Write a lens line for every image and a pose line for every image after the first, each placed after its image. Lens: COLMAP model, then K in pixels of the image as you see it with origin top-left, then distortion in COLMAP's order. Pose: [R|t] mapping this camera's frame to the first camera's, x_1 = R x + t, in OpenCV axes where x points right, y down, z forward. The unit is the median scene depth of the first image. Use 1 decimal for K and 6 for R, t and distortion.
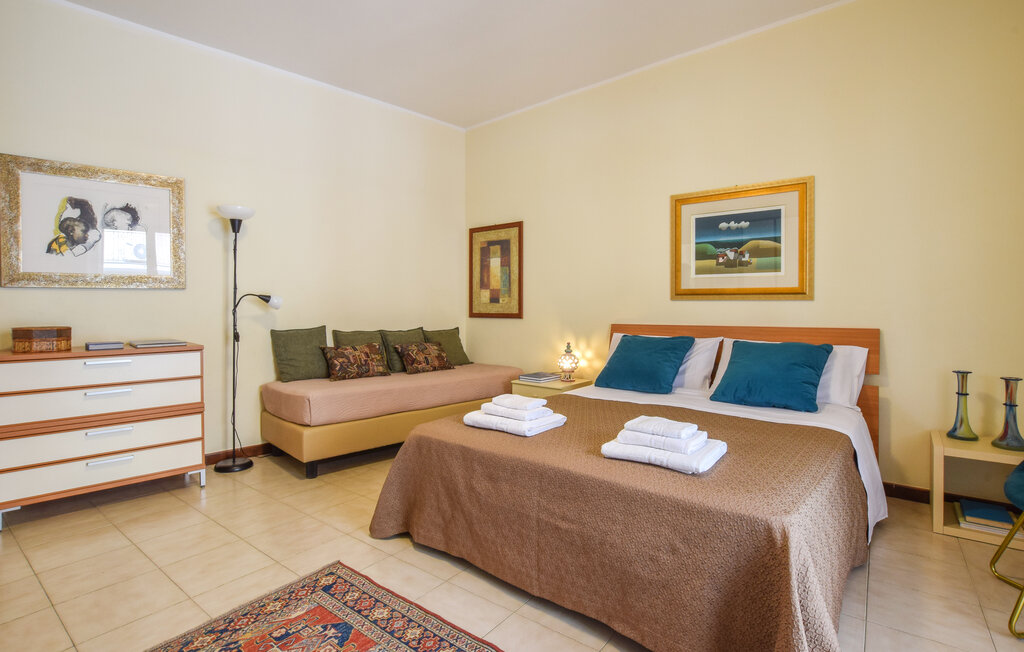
lens RADIAL K [[491.6, 0, 512.0], [0, 491.6, 326.0], [0, 0, 1]] dist [-0.030350, 0.007322]
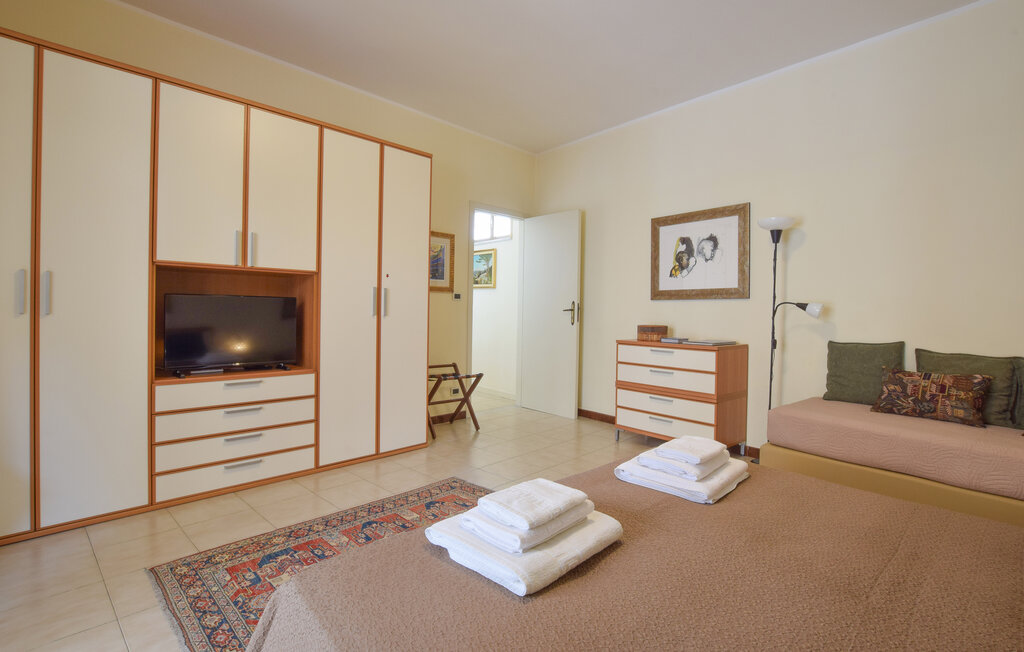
lens RADIAL K [[491.6, 0, 512.0], [0, 491.6, 326.0], [0, 0, 1]] dist [-0.030350, 0.007322]
pose [[-0.104761, 0.031327, -0.994004, 0.529134], [-0.054852, 0.997800, 0.037227, -0.024063], [0.992984, 0.058423, -0.102812, 0.571223]]
